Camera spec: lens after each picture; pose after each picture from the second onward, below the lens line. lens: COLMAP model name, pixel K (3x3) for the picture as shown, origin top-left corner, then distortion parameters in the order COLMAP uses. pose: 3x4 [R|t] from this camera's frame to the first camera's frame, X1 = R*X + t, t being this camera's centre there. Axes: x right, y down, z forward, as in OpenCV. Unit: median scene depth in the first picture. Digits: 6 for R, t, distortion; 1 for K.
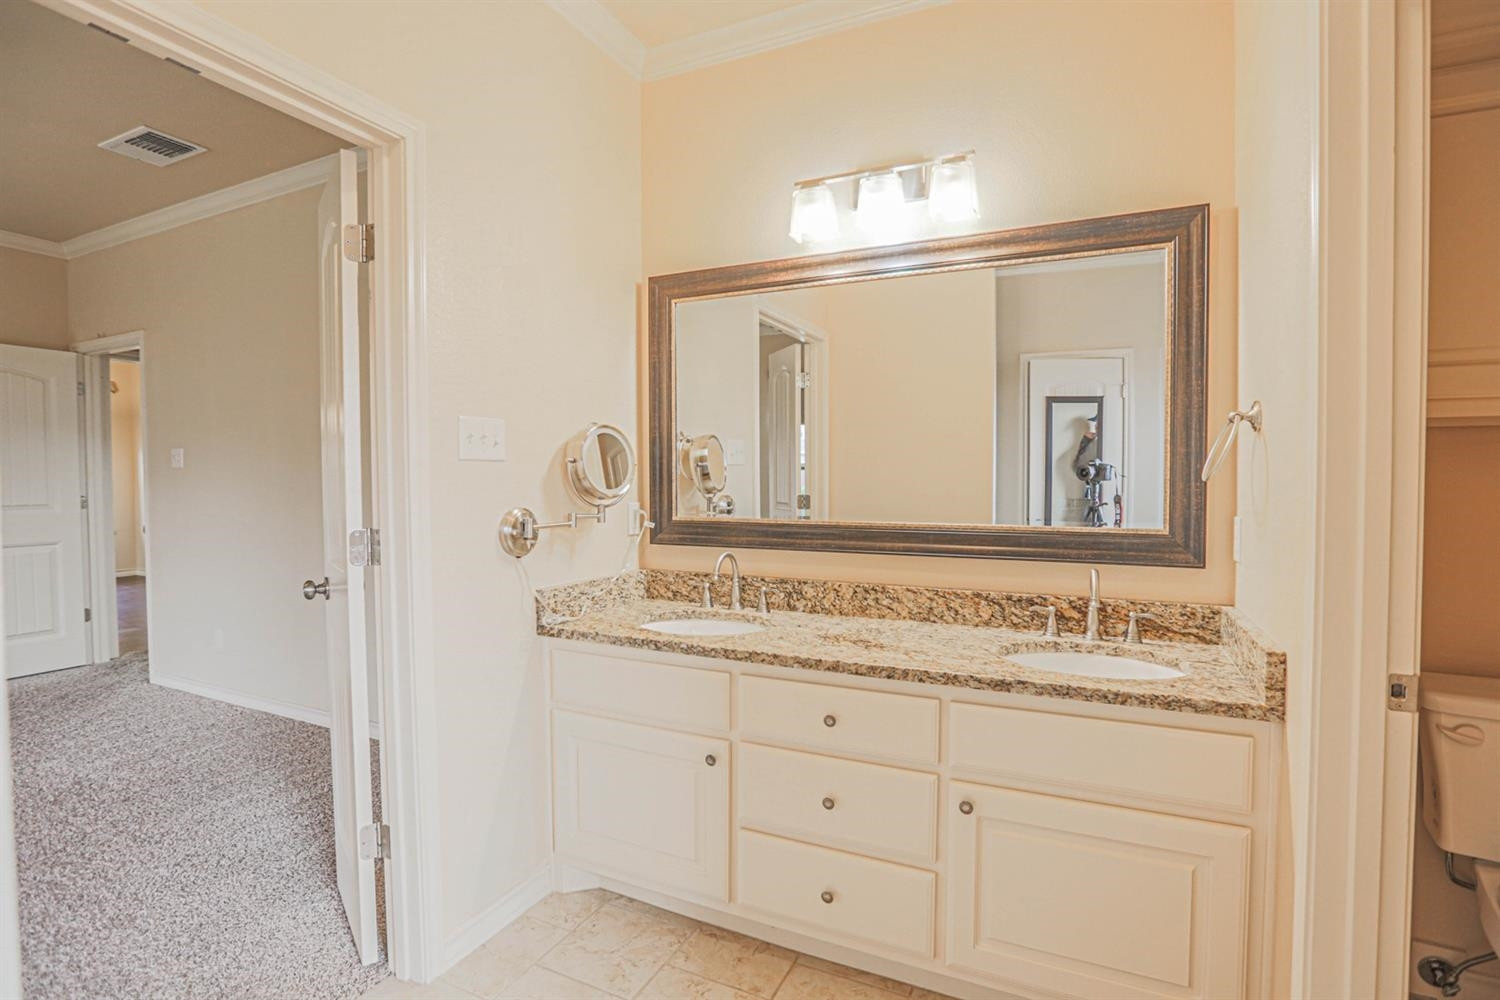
lens RADIAL K [[711.8, 0, 750.0], [0, 711.8, 500.0], [0, 0, 1]] dist [-0.090111, 0.076939]
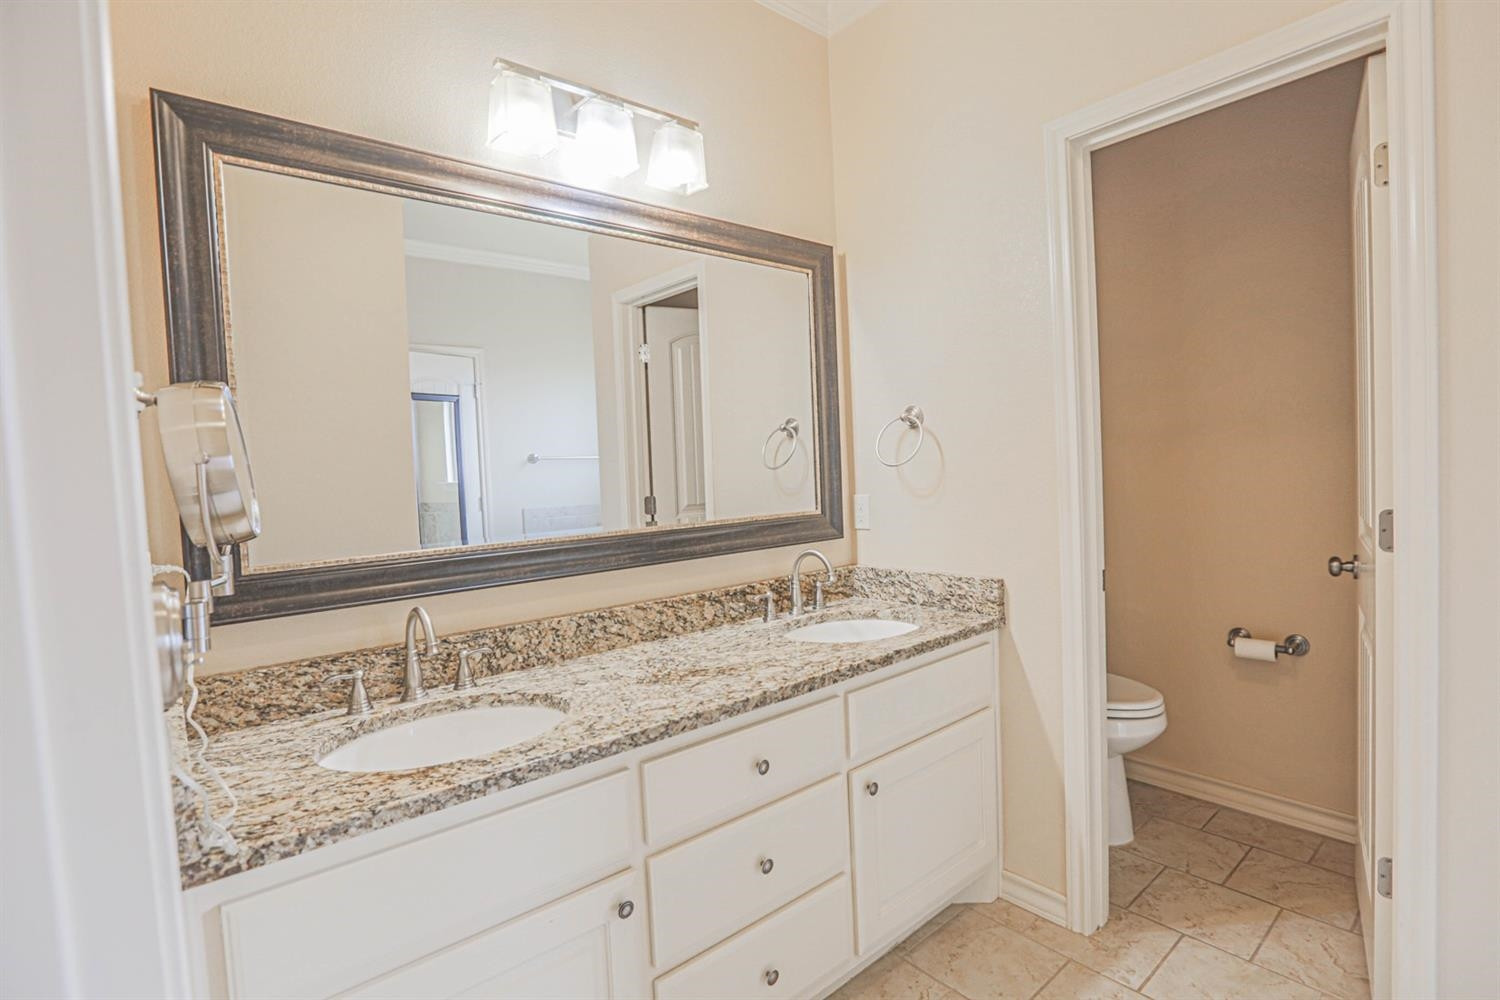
lens RADIAL K [[724.9, 0, 750.0], [0, 724.9, 500.0], [0, 0, 1]] dist [-0.069143, 0.036530]
pose [[0.407730, -0.059373, 0.911170, -0.530035], [0.070264, 0.996965, 0.033522, -0.022590], [-0.910395, 0.050354, 0.410664, 0.541411]]
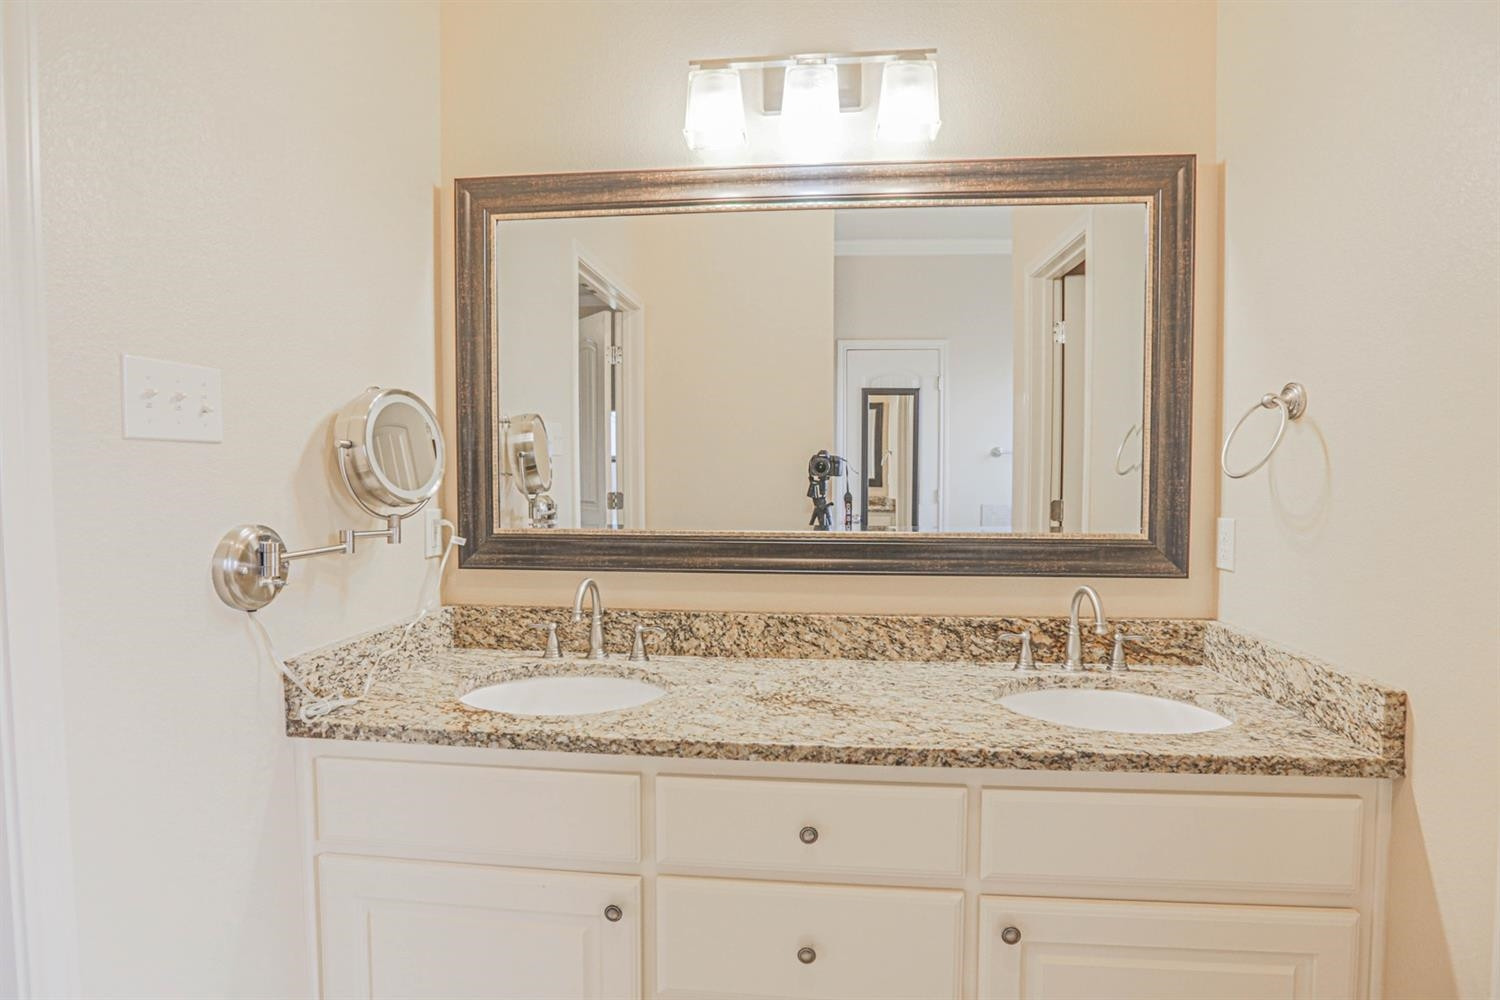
lens RADIAL K [[724.9, 0, 750.0], [0, 724.9, 500.0], [0, 0, 1]] dist [-0.069143, 0.036530]
pose [[0.939832, -0.011664, 0.341439, -0.139492], [0.009050, 0.999916, 0.009247, -0.010673], [-0.341518, -0.005601, 0.939859, 0.314781]]
